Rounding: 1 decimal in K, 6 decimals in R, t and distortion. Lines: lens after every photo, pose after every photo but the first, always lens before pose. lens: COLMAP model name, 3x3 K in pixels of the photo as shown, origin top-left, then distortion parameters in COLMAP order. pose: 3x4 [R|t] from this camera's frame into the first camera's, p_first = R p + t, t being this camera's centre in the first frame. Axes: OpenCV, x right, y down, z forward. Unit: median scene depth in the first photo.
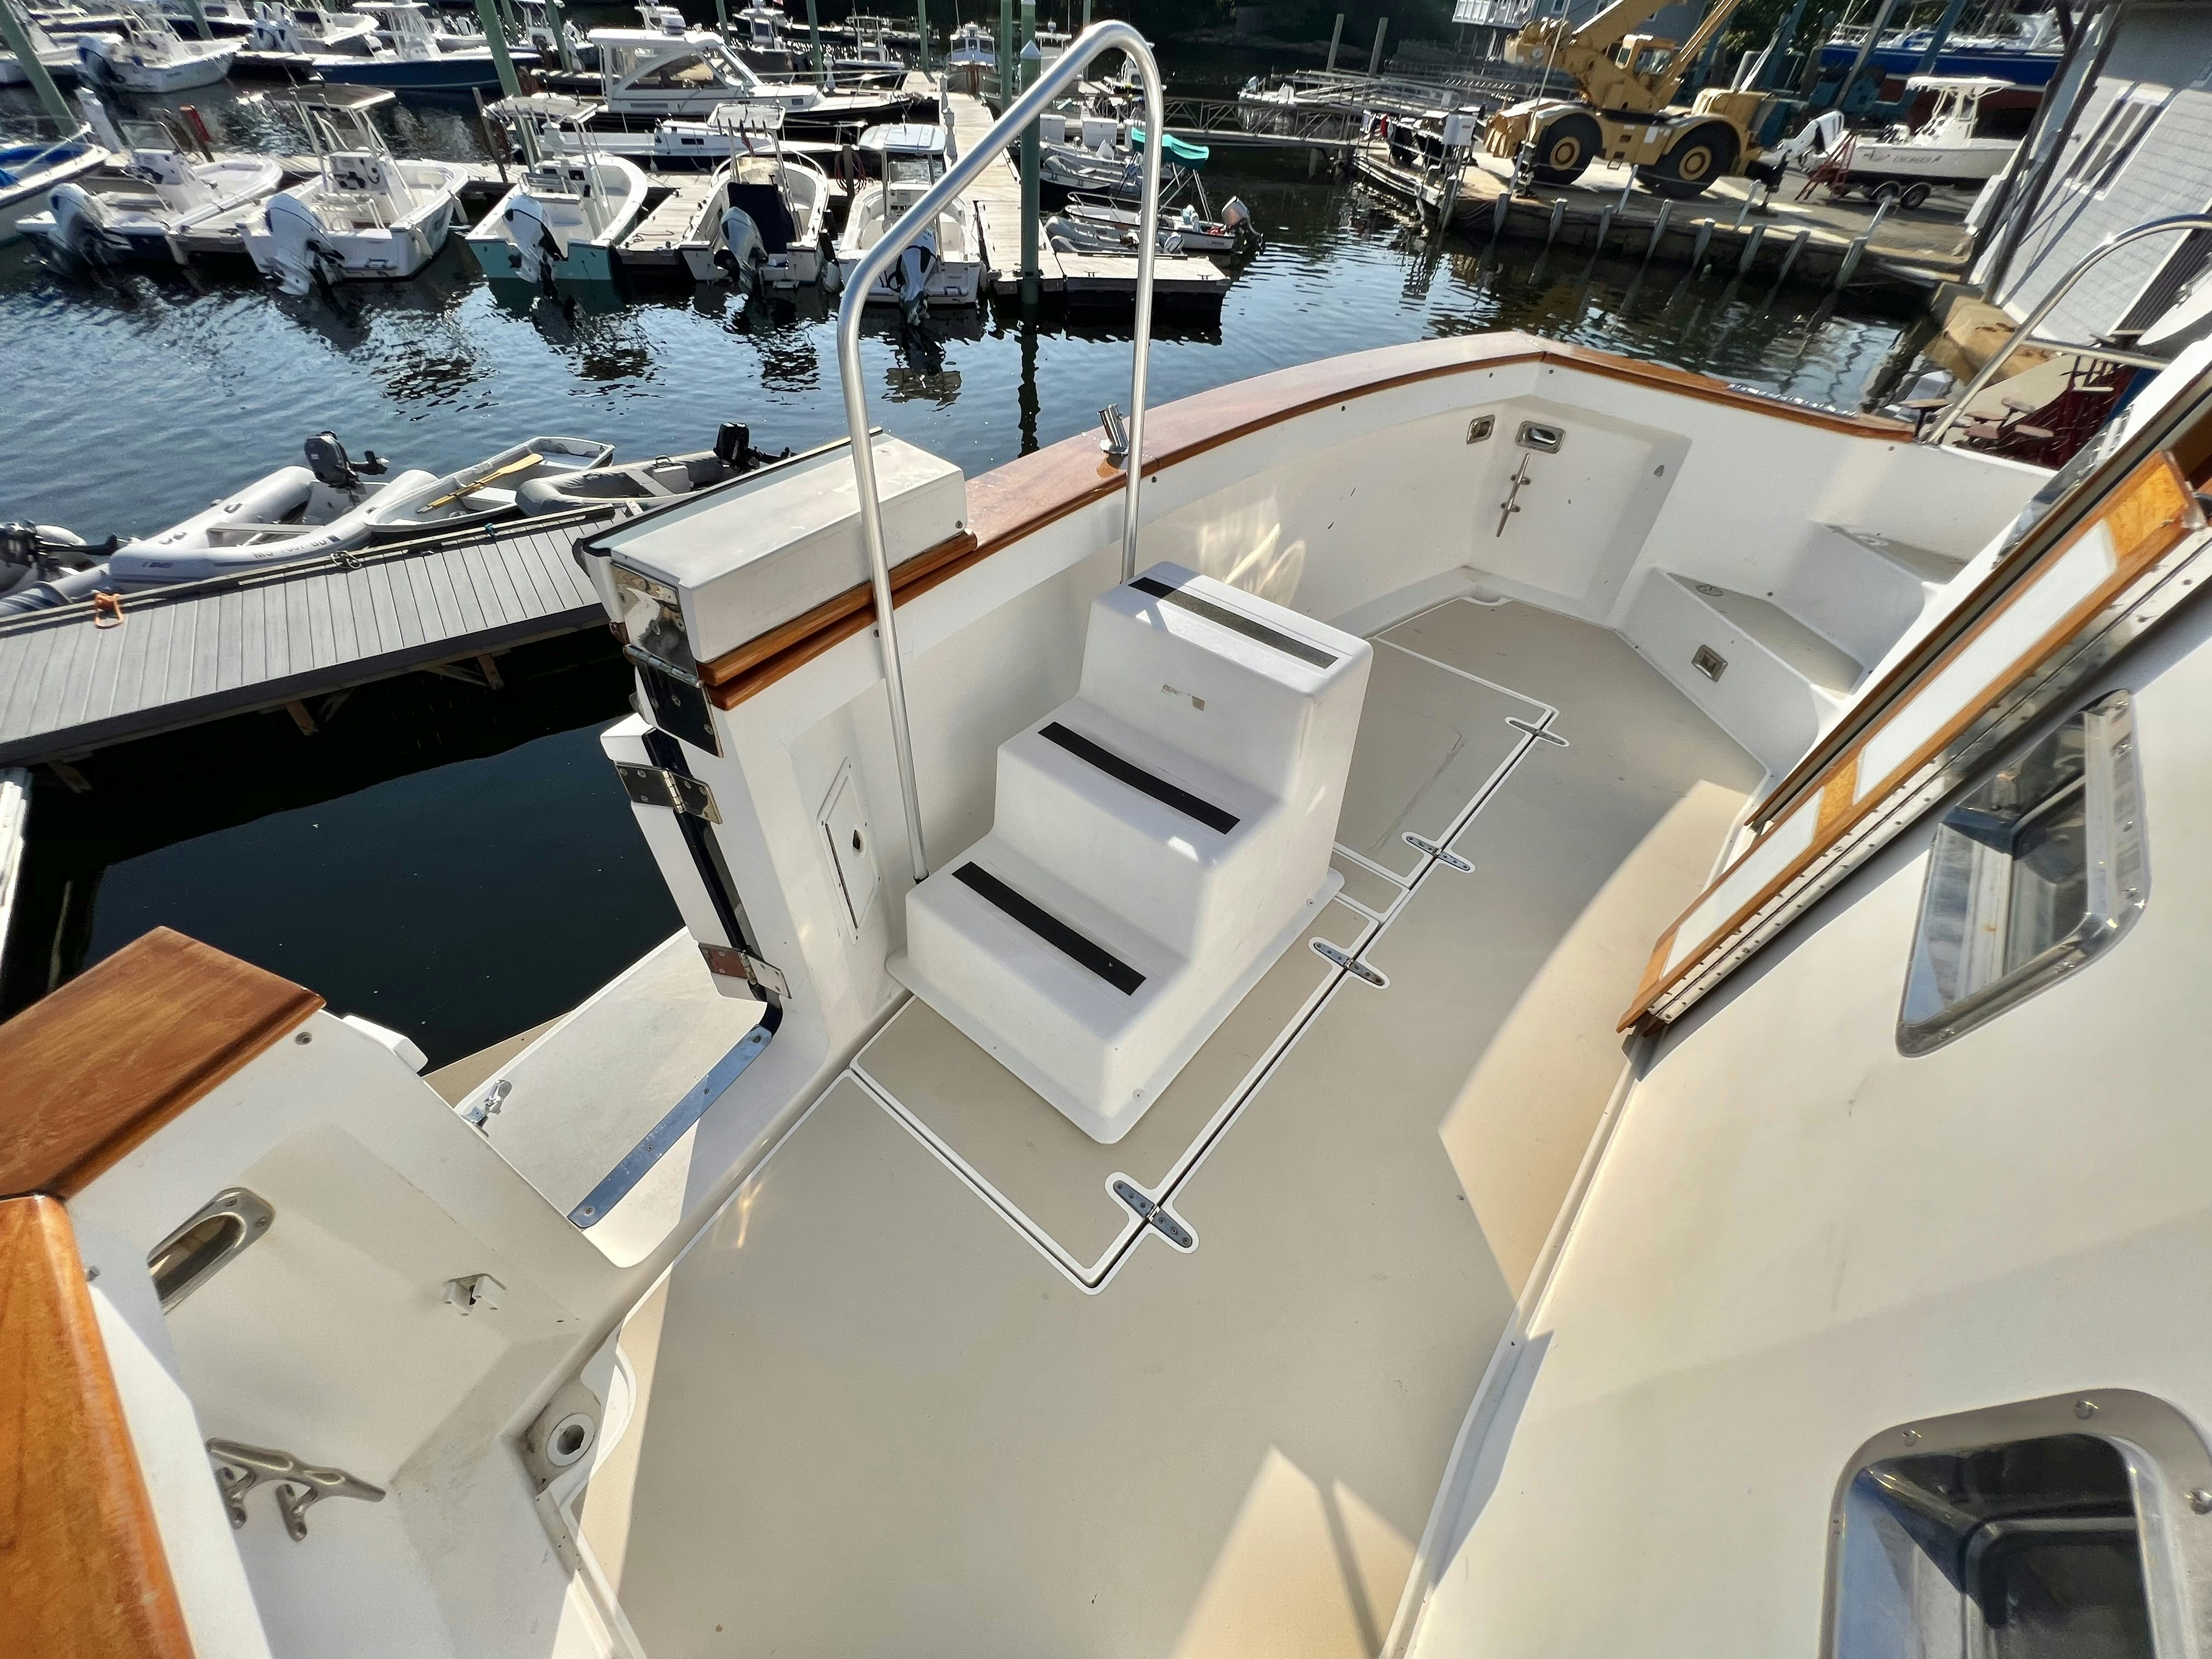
lens RADIAL K [[886.2, 0, 1094.1], [0, 886.2, 825.6], [0, 0, 1]] dist [-0.000169, -0.000674]
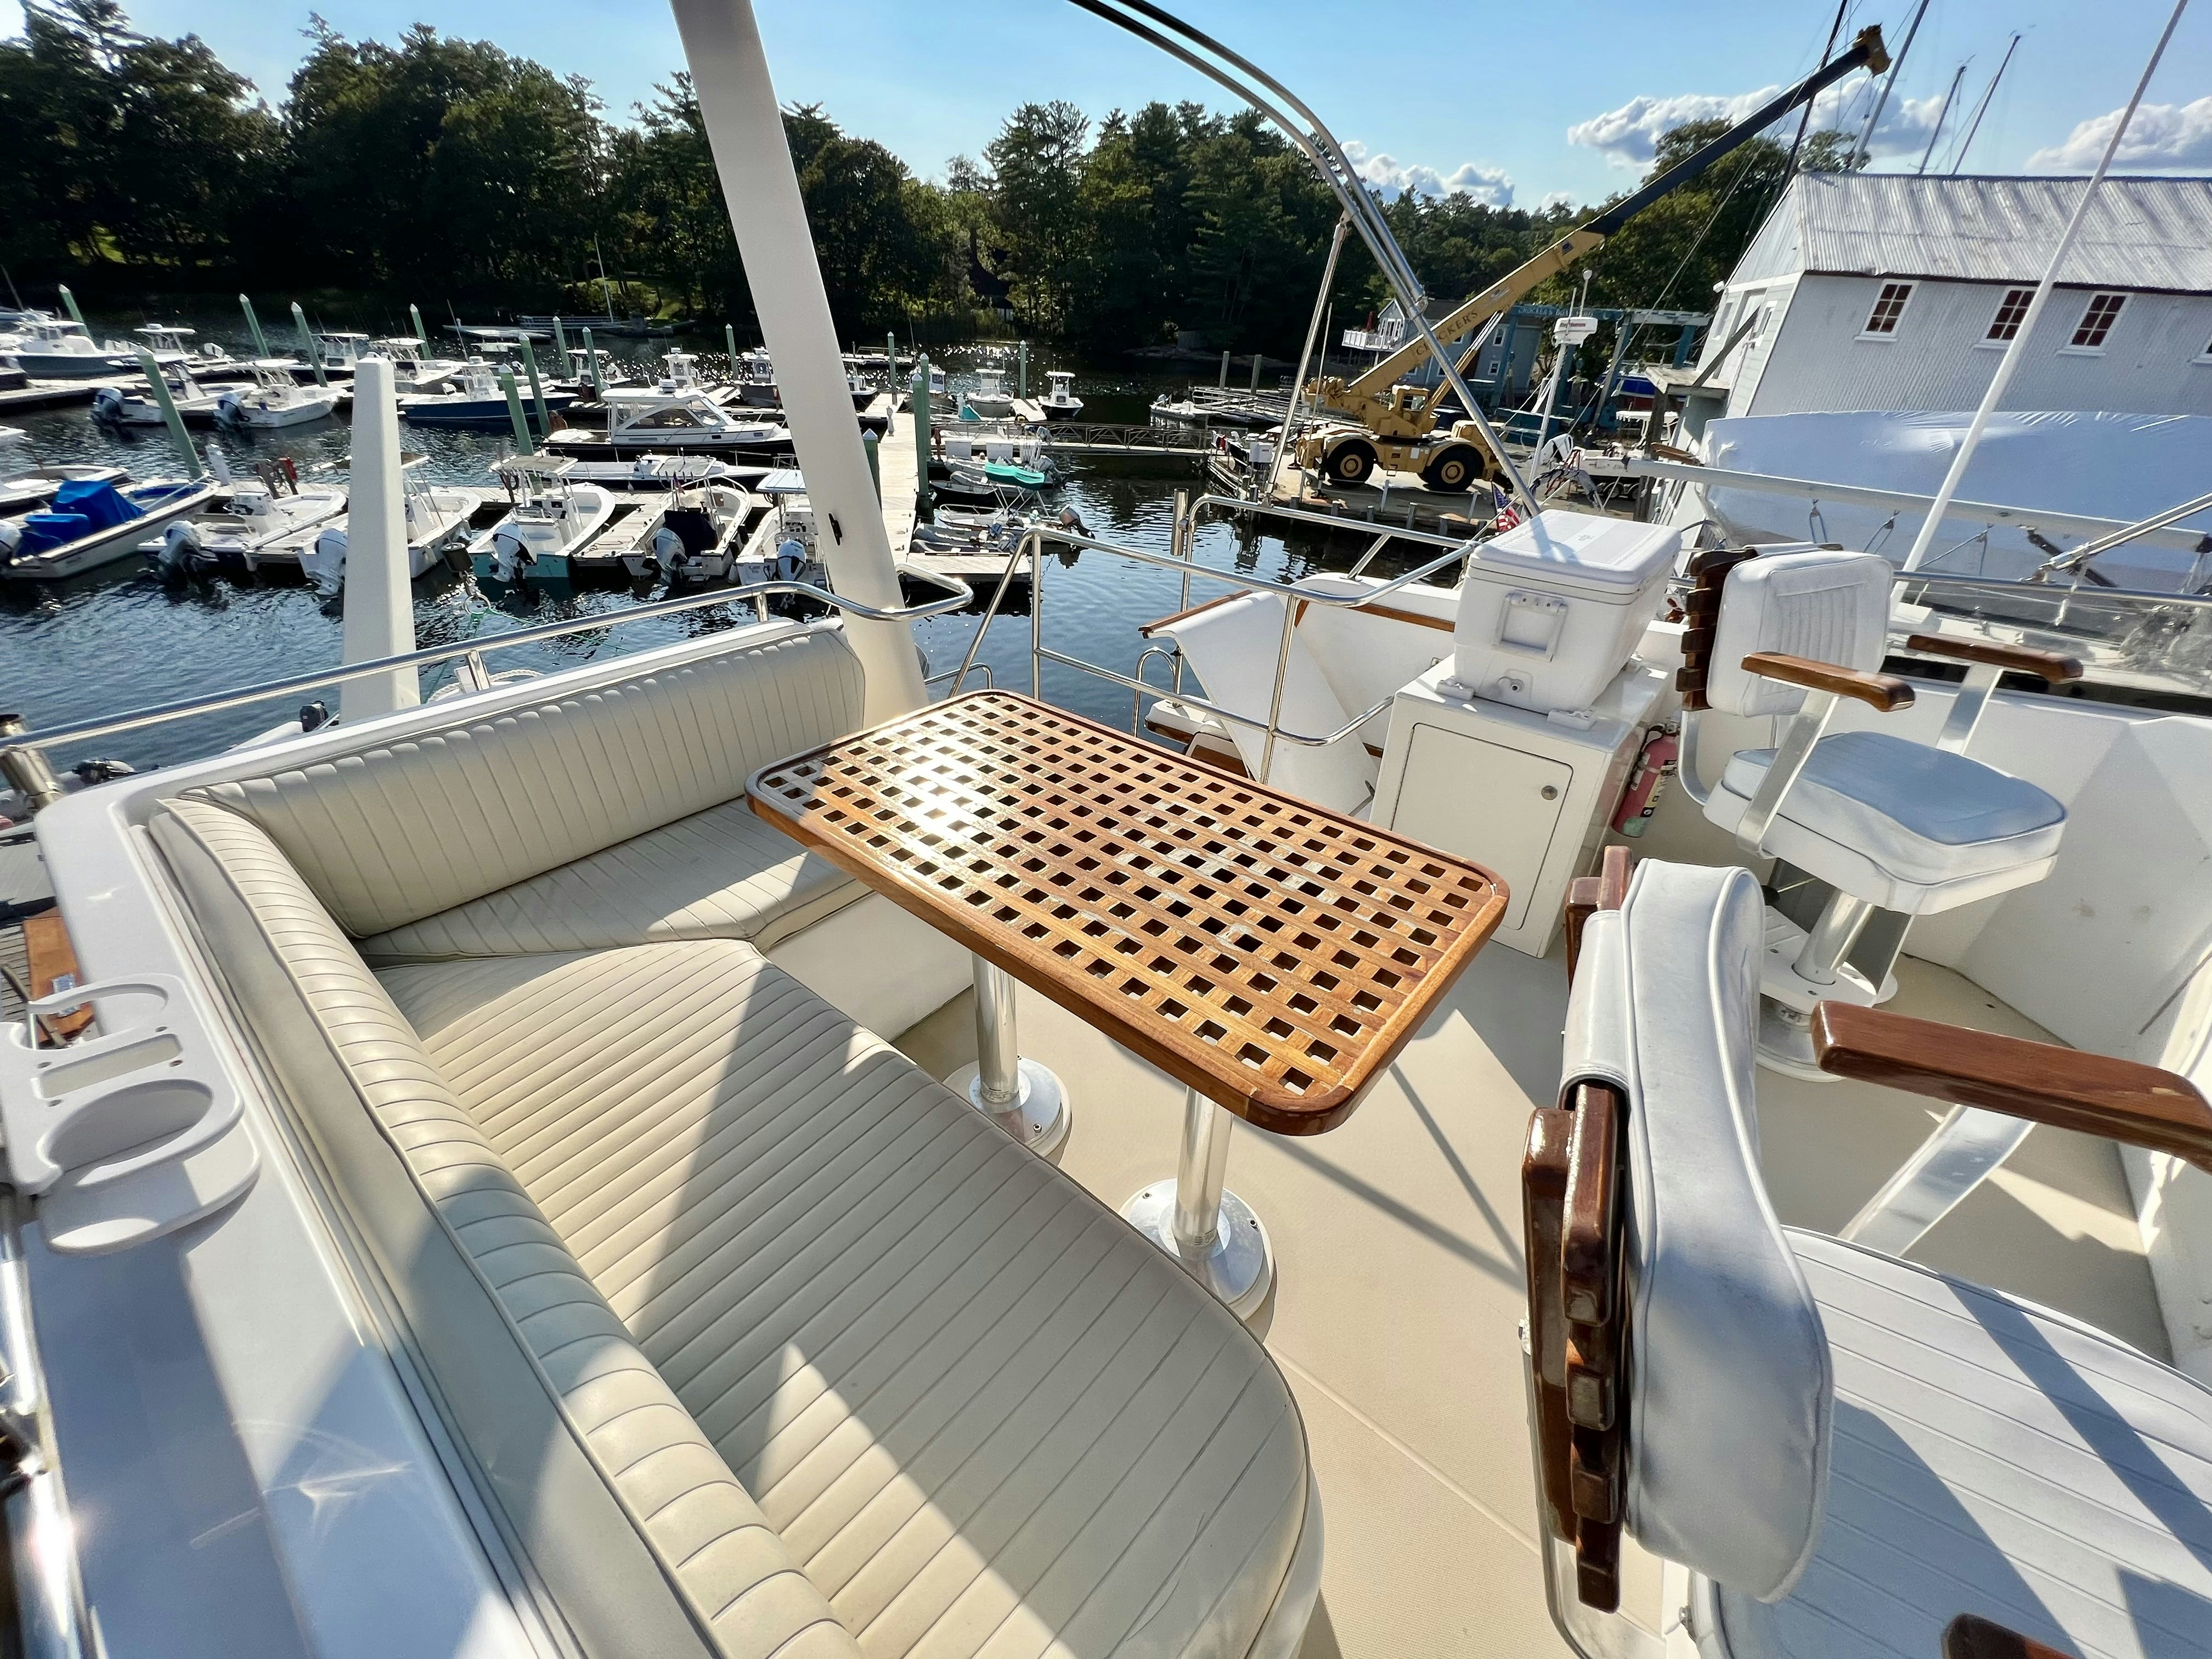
lens RADIAL K [[886.2, 0, 1094.1], [0, 886.2, 825.6], [0, 0, 1]] dist [-0.000169, -0.000674]
pose [[0.999968, -0.004985, -0.006286, 0.248472], [0.003470, 0.975183, -0.221374, 0.050772], [0.007234, 0.221345, 0.975169, -0.213105]]
